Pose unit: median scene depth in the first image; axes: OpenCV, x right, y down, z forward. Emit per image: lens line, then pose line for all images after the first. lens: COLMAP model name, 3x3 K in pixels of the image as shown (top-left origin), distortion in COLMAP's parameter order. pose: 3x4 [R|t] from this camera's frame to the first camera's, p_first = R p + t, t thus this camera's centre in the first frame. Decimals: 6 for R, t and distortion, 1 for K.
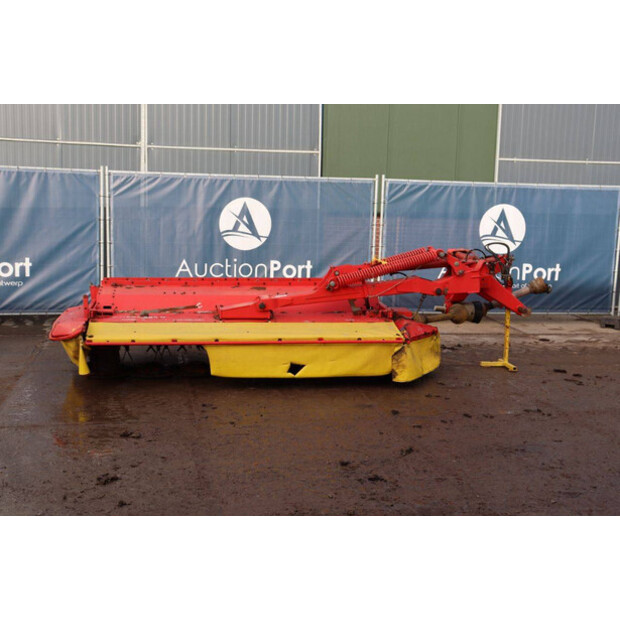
lens RADIAL K [[817.8, 0, 313.7], [0, 817.8, 318.3], [0, 0, 1]] dist [0.061829, 0.000000]
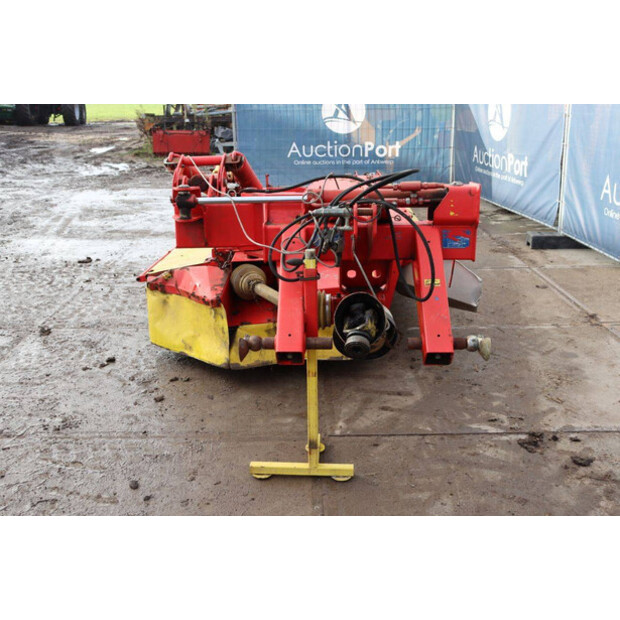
lens RADIAL K [[629.7, 0, 309.7], [0, 629.7, 307.6], [0, 0, 1]] dist [-0.058019, 0.000000]
pose [[-0.173946, 0.287087, -0.941979, 0.419633], [-0.141480, 0.939352, 0.312413, -0.096829], [0.974539, 0.187614, -0.122780, 0.851779]]
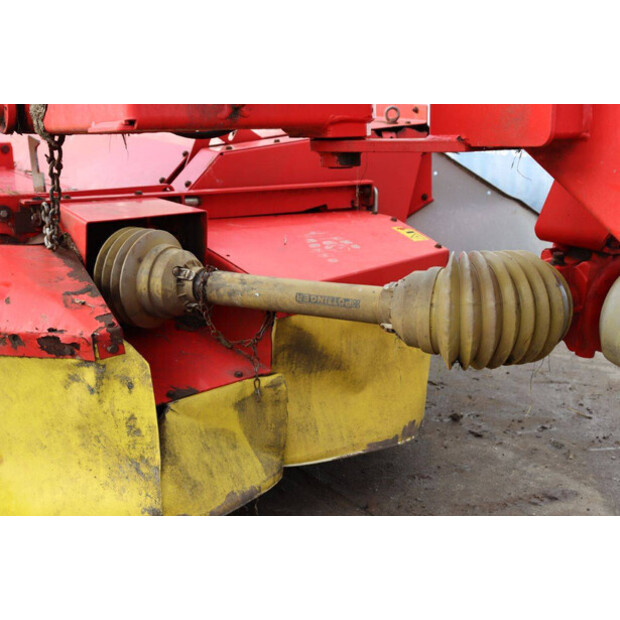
lens RADIAL K [[895.4, 0, 309.0], [0, 895.4, 311.4], [0, 0, 1]] dist [0.048394, 0.000000]
pose [[0.417763, 0.223159, -0.880724, 0.260392], [-0.156860, 0.972525, 0.172015, -0.024895], [0.894913, 0.066289, 0.441290, 0.725950]]
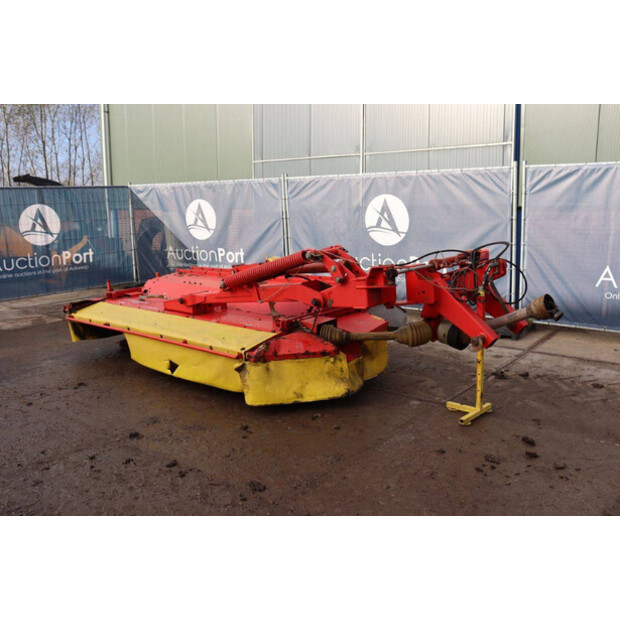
lens RADIAL K [[583.5, 0, 314.7], [0, 583.5, 309.2], [0, 0, 1]] dist [-0.079435, 0.000000]
pose [[0.650946, 0.100100, -0.752496, 0.427320], [-0.074023, 0.994914, 0.068314, -0.048192], [0.755507, 0.011234, 0.655045, 0.465974]]
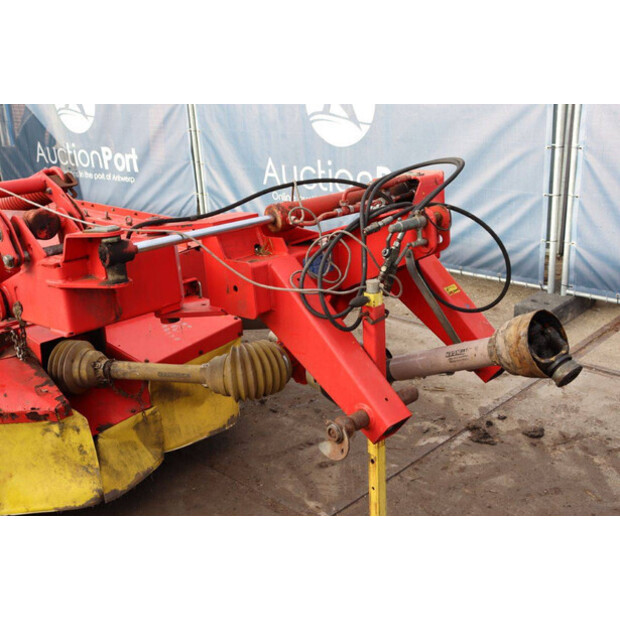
lens RADIAL K [[719.6, 0, 309.1], [0, 719.6, 309.4], [0, 0, 1]] dist [-0.002764, 0.000000]
pose [[0.585882, 0.210860, -0.782483, 0.340151], [-0.075062, 0.975526, 0.206677, -0.076259], [0.806912, -0.062353, 0.587371, 0.690821]]
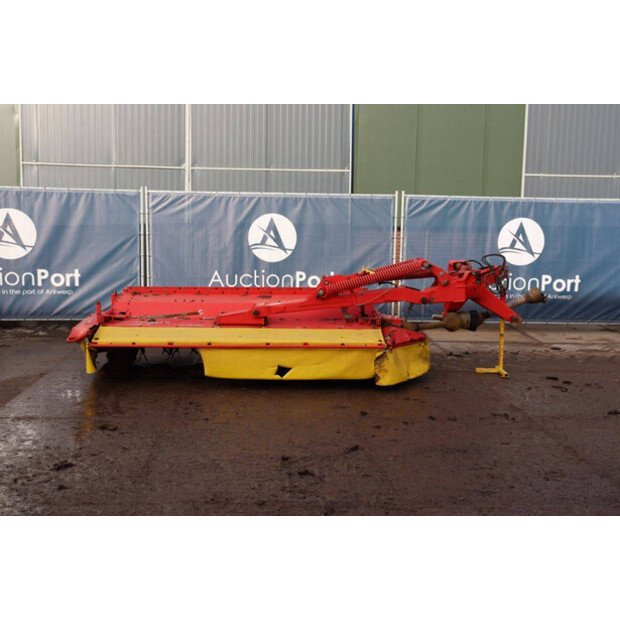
lens RADIAL K [[769.3, 0, 316.0], [0, 769.3, 319.1], [0, 0, 1]] dist [0.026037, 0.000000]
pose [[0.992557, 0.007848, -0.121527, 0.099917], [-0.009292, 0.999893, -0.011322, 0.002906], [0.121425, 0.012367, 0.992524, 0.001418]]
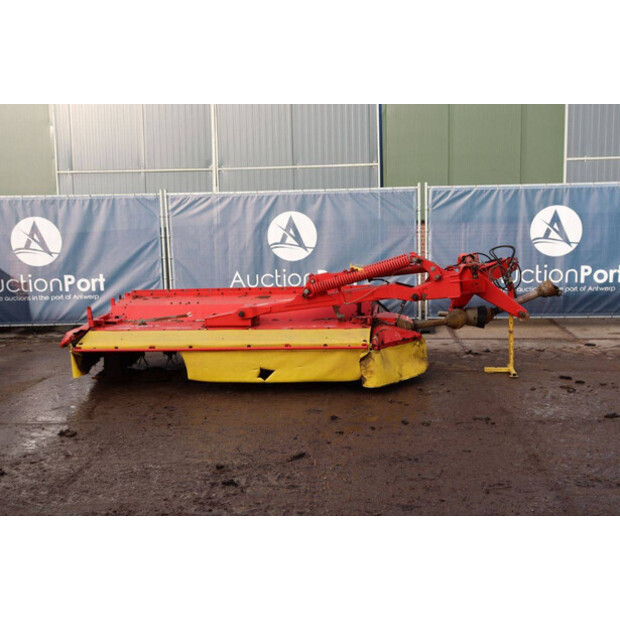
lens RADIAL K [[769.3, 0, 315.3], [0, 769.3, 313.9], [0, 0, 1]] dist [0.026037, 0.000000]
pose [[0.966784, -0.013958, -0.255212, 0.202832], [0.010628, 0.999839, -0.014423, 0.000050], [0.255372, 0.011232, 0.966778, 0.046874]]
